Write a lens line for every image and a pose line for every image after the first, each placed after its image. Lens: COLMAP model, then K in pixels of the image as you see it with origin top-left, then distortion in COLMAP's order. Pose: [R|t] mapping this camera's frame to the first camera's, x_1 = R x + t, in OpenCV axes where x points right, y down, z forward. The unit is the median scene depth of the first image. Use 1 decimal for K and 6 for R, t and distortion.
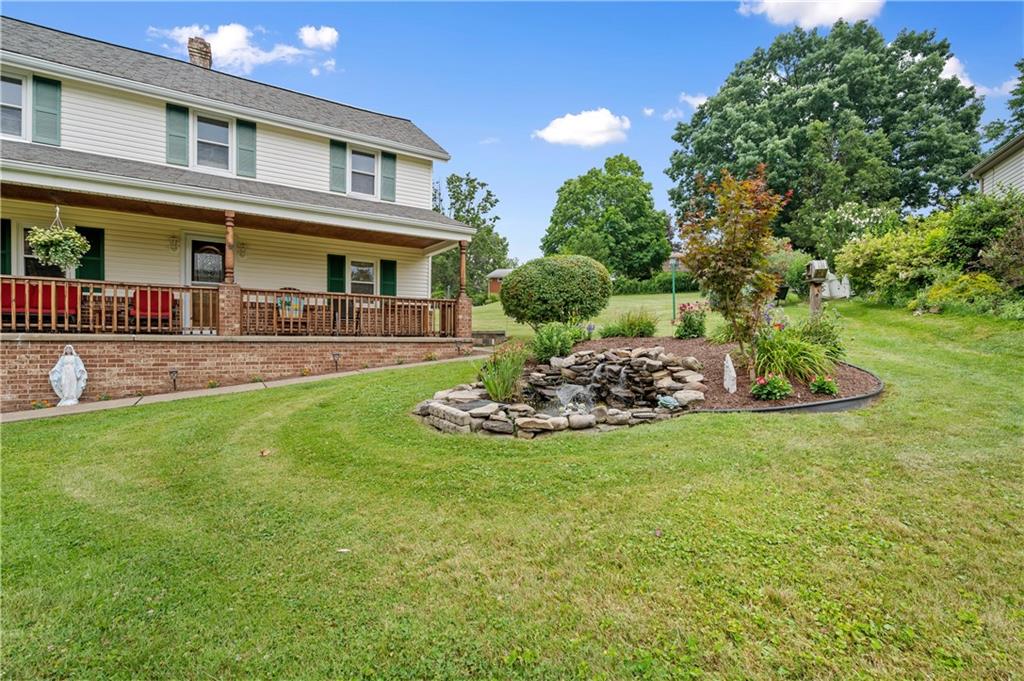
lens RADIAL K [[468.1, 0, 512.0], [0, 468.1, 340.5], [0, 0, 1]] dist [0.001739, -0.000634]
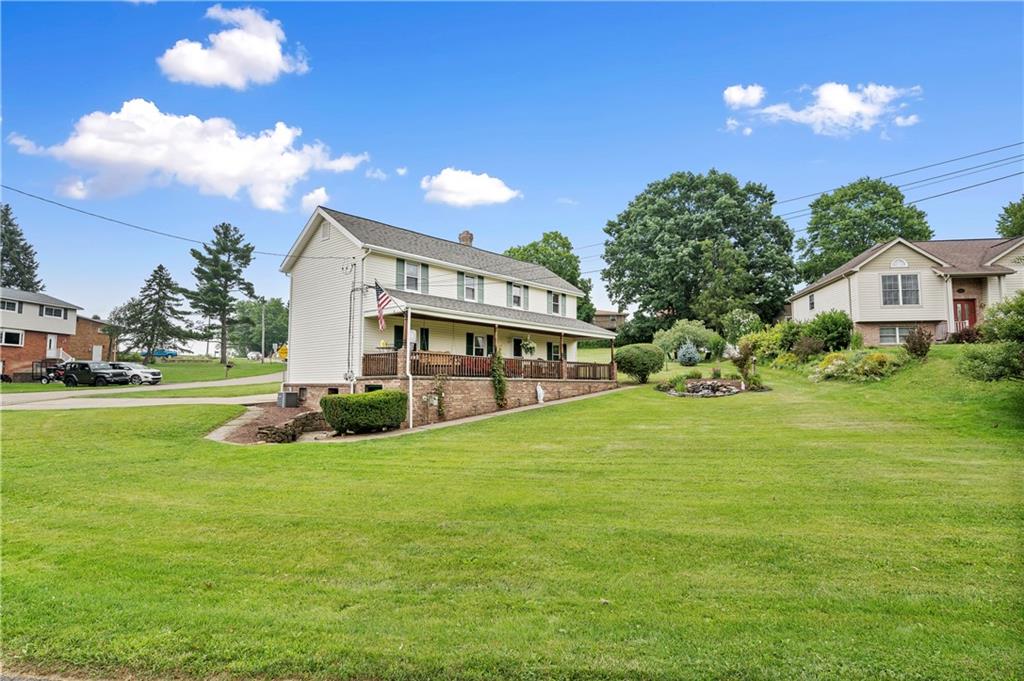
lens RADIAL K [[548.7, 0, 512.0], [0, 548.7, 340.5], [0, 0, 1]] dist [-0.017831, 0.000029]
pose [[0.958800, 0.012983, 0.283786, -1.395459], [0.013505, 0.995743, -0.091182, 0.040230], [-0.283762, 0.091258, 0.954542, -1.502883]]
